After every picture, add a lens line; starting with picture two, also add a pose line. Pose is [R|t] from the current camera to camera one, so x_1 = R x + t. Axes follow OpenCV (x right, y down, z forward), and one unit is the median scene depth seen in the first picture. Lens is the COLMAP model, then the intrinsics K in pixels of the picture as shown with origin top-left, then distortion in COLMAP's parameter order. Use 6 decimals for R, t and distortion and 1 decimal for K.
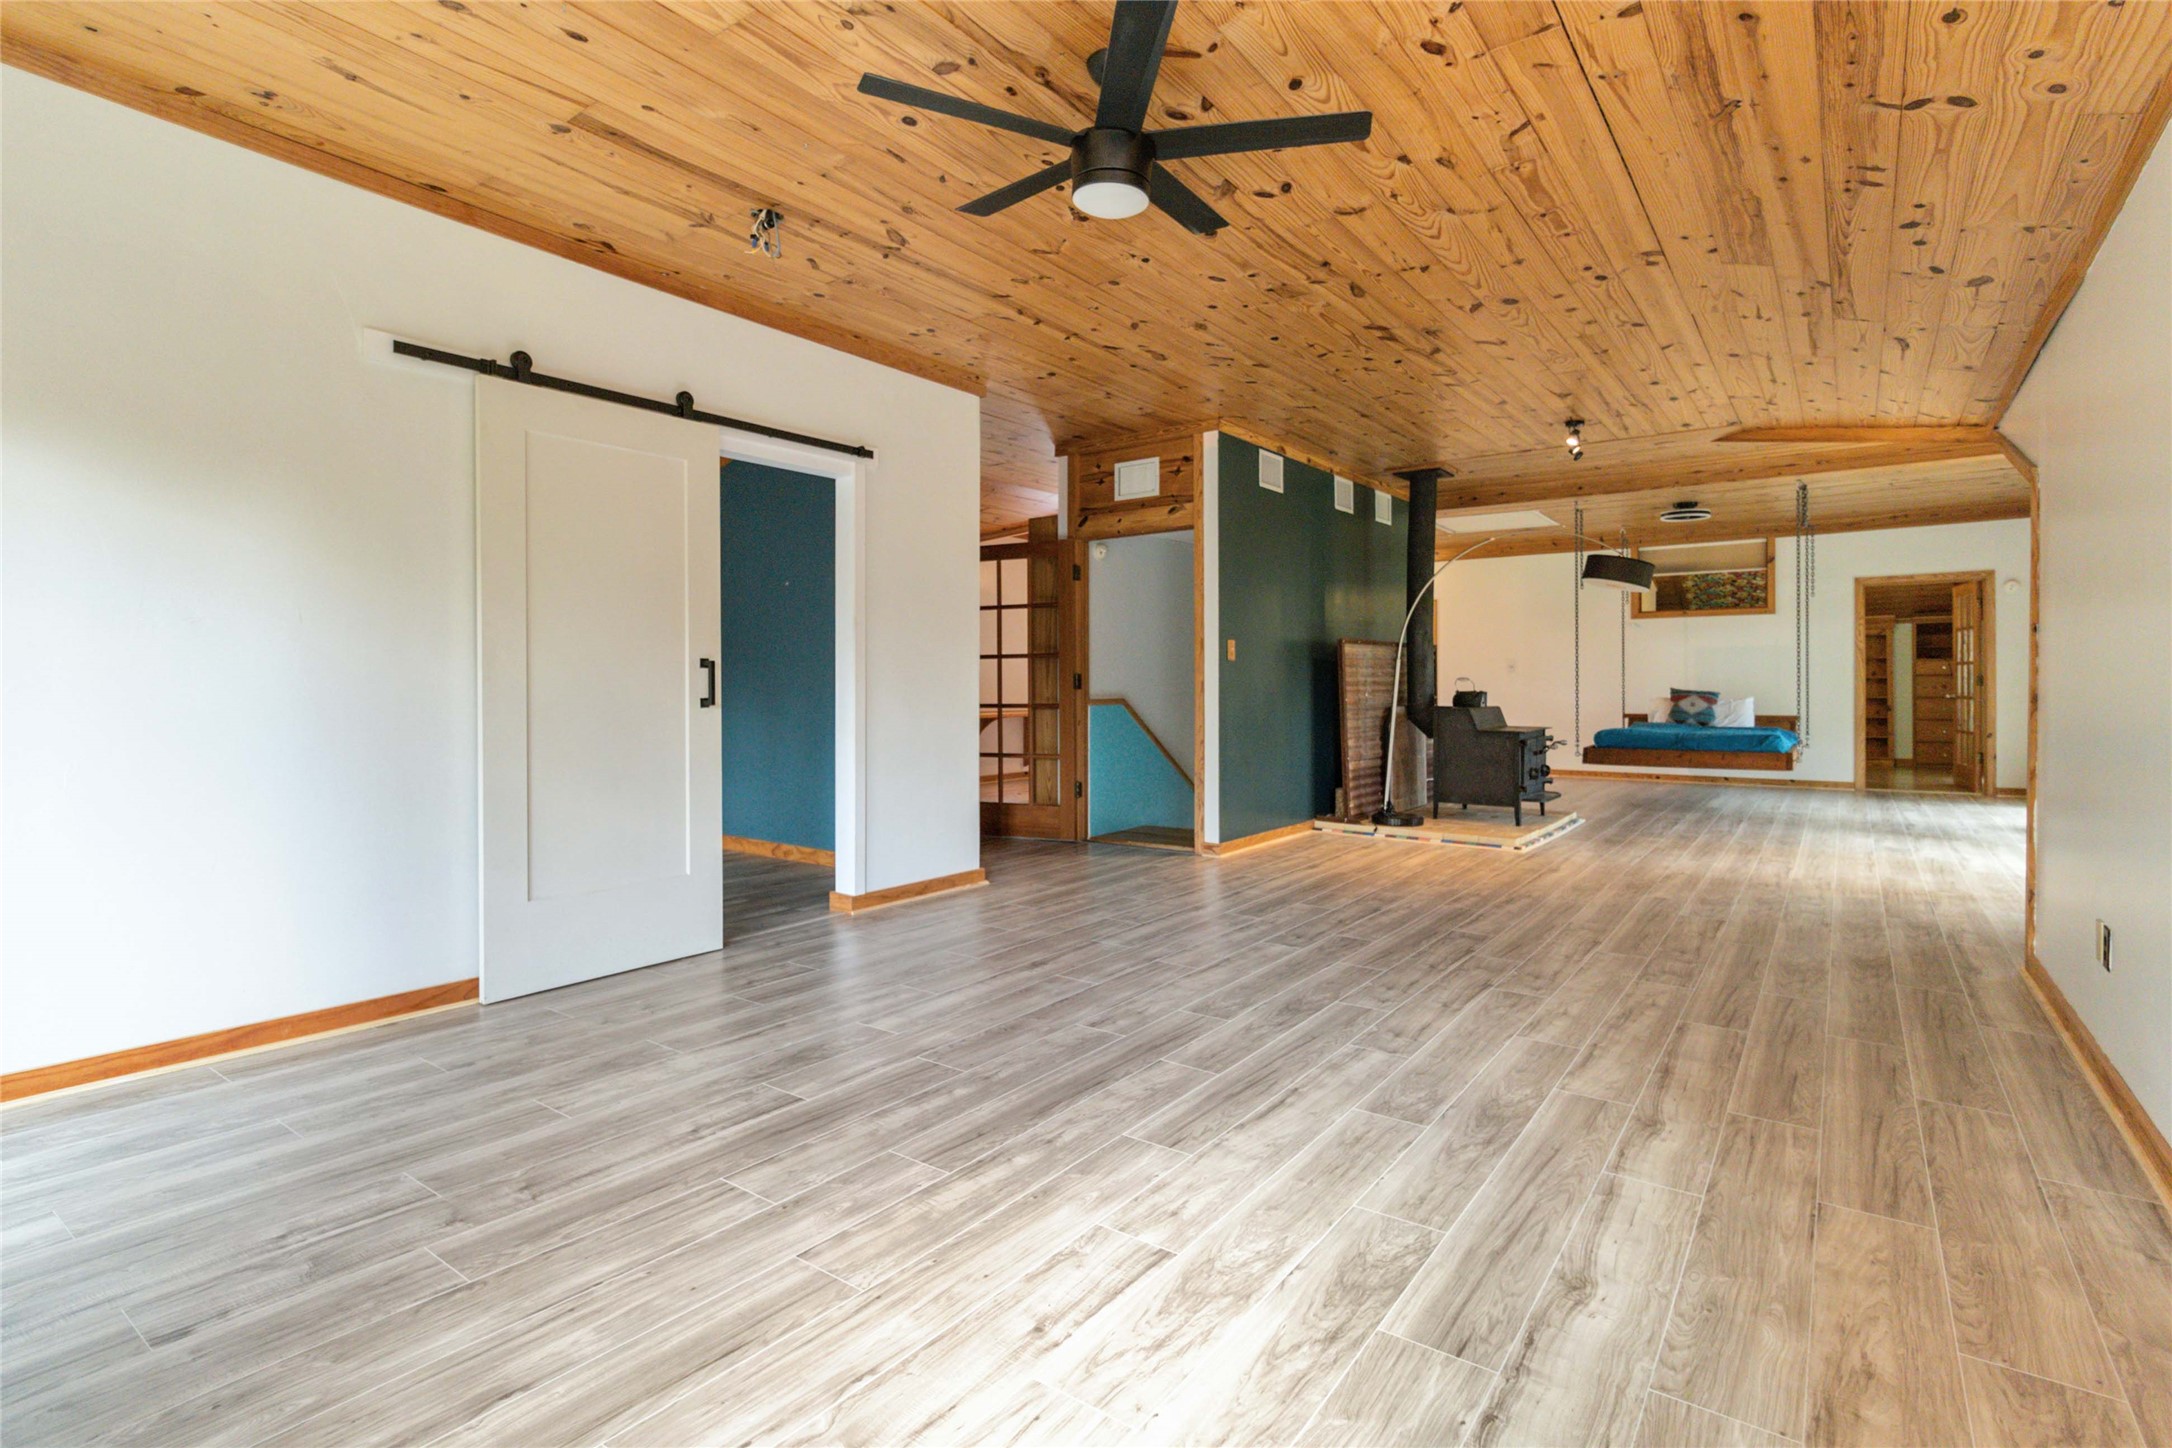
lens RADIAL K [[1032.8, 0, 1077.4], [0, 1032.8, 691.7], [0, 0, 1]] dist [0.000565, 0.001668]
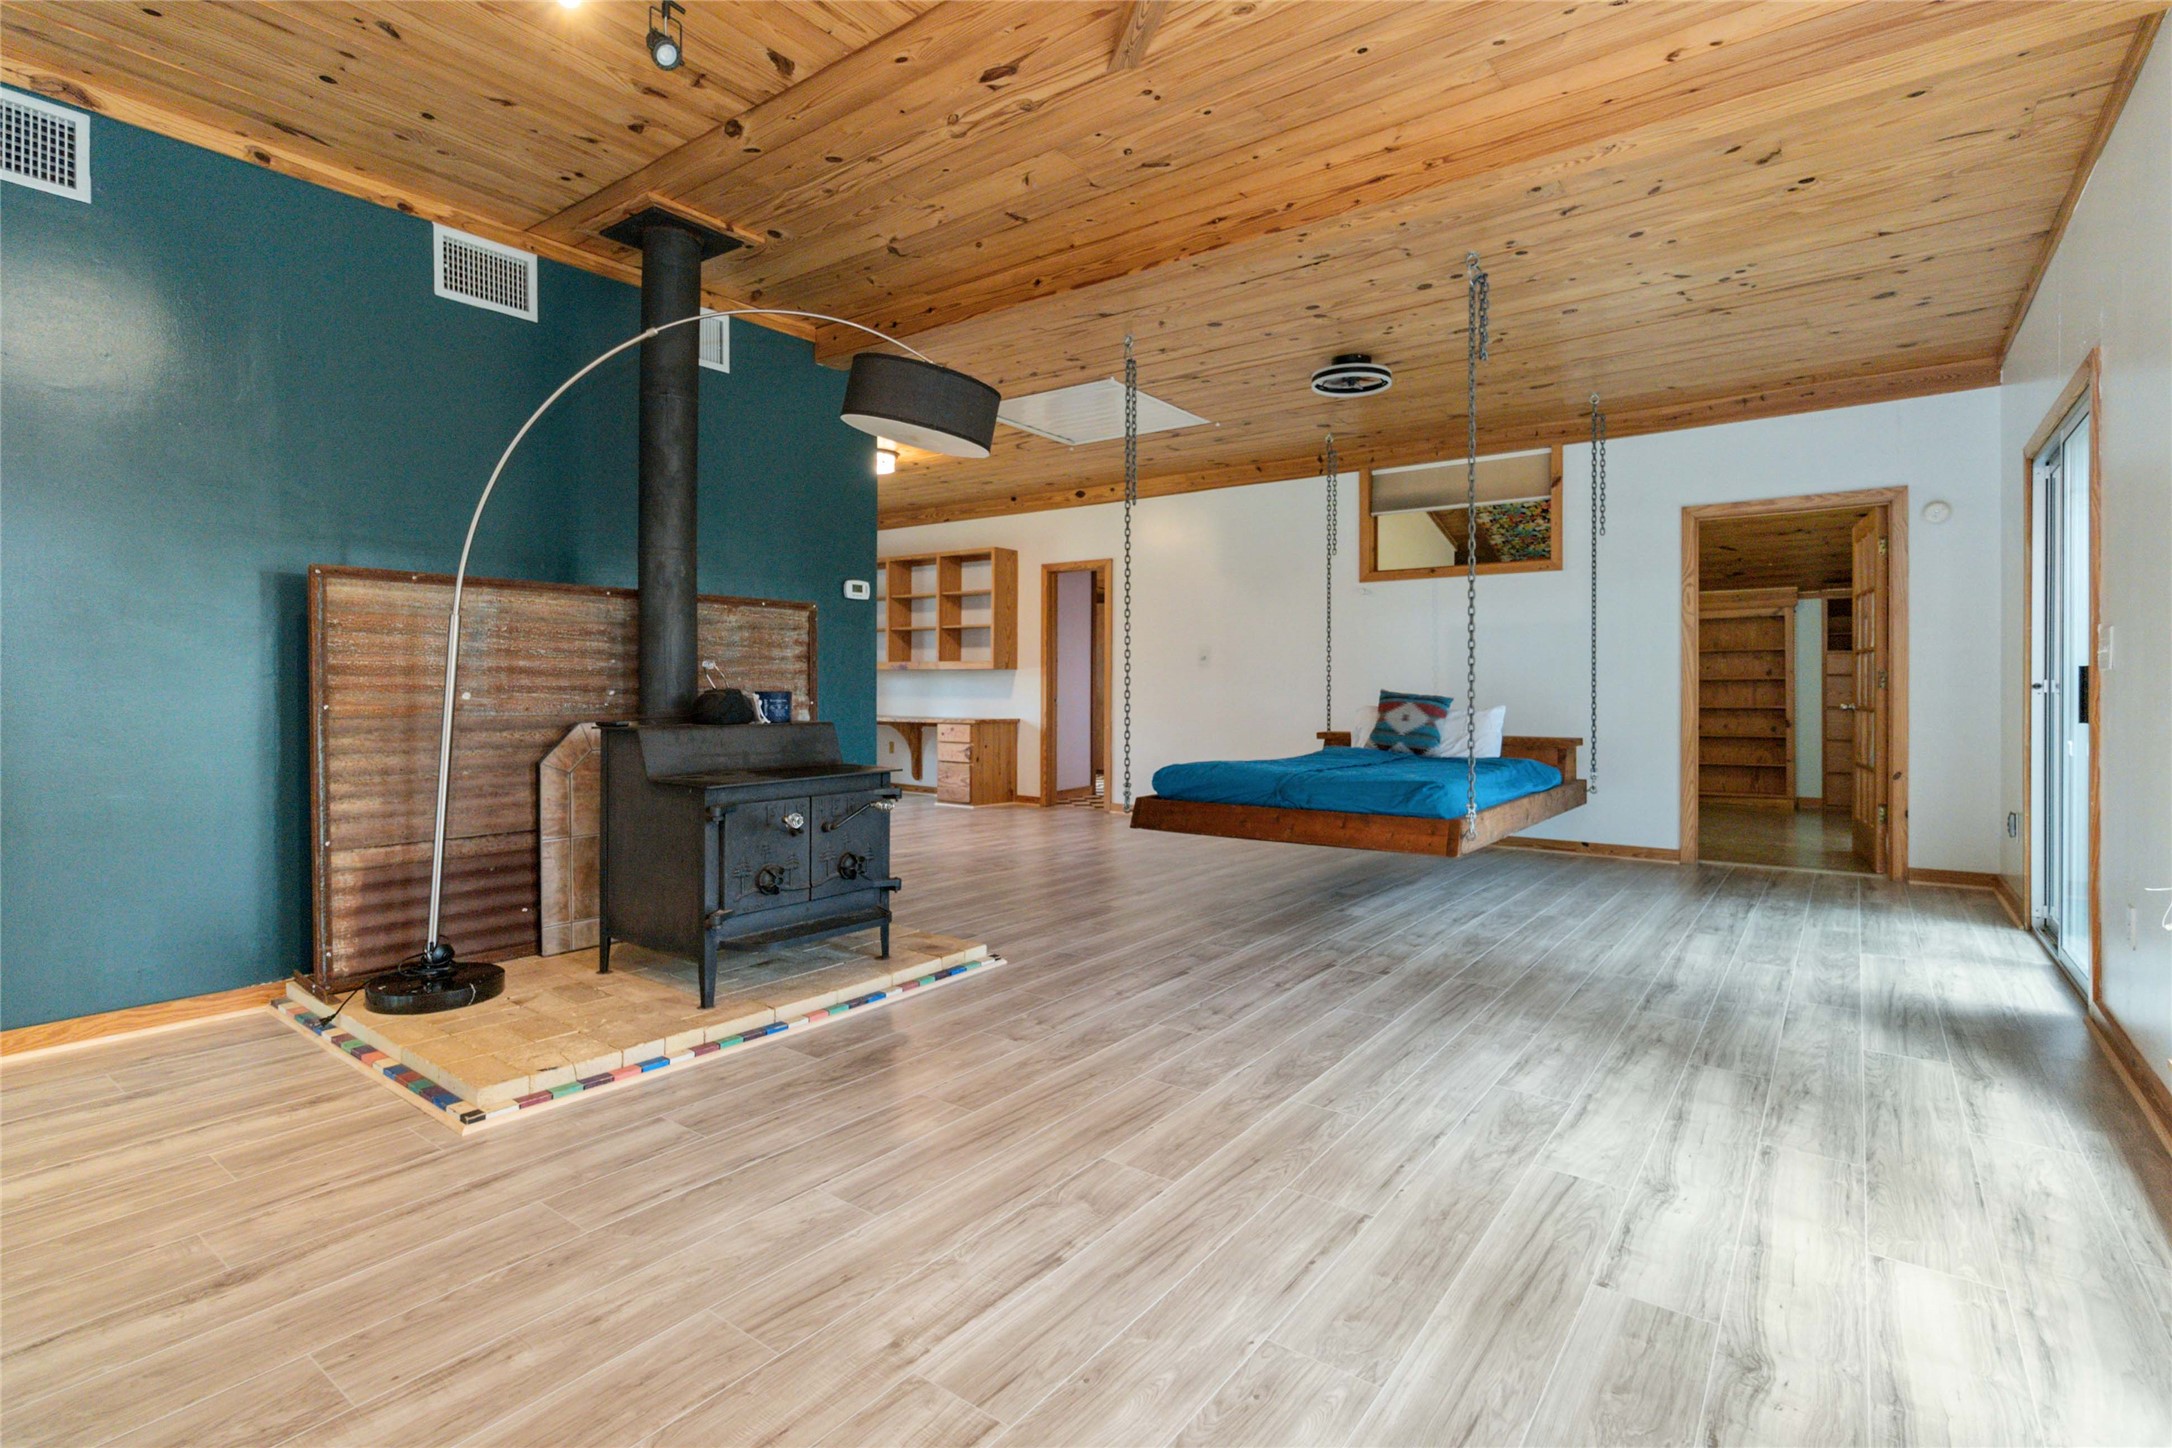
lens RADIAL K [[1032.8, 0, 1088.4], [0, 1032.8, 687.6], [0, 0, 1]] dist [0.000565, 0.001668]
pose [[0.999957, 0.002983, -0.008823, 0.417935], [-0.003055, 0.999962, -0.008160, 0.000147], [0.008798, 0.008186, 0.999928, 0.404506]]
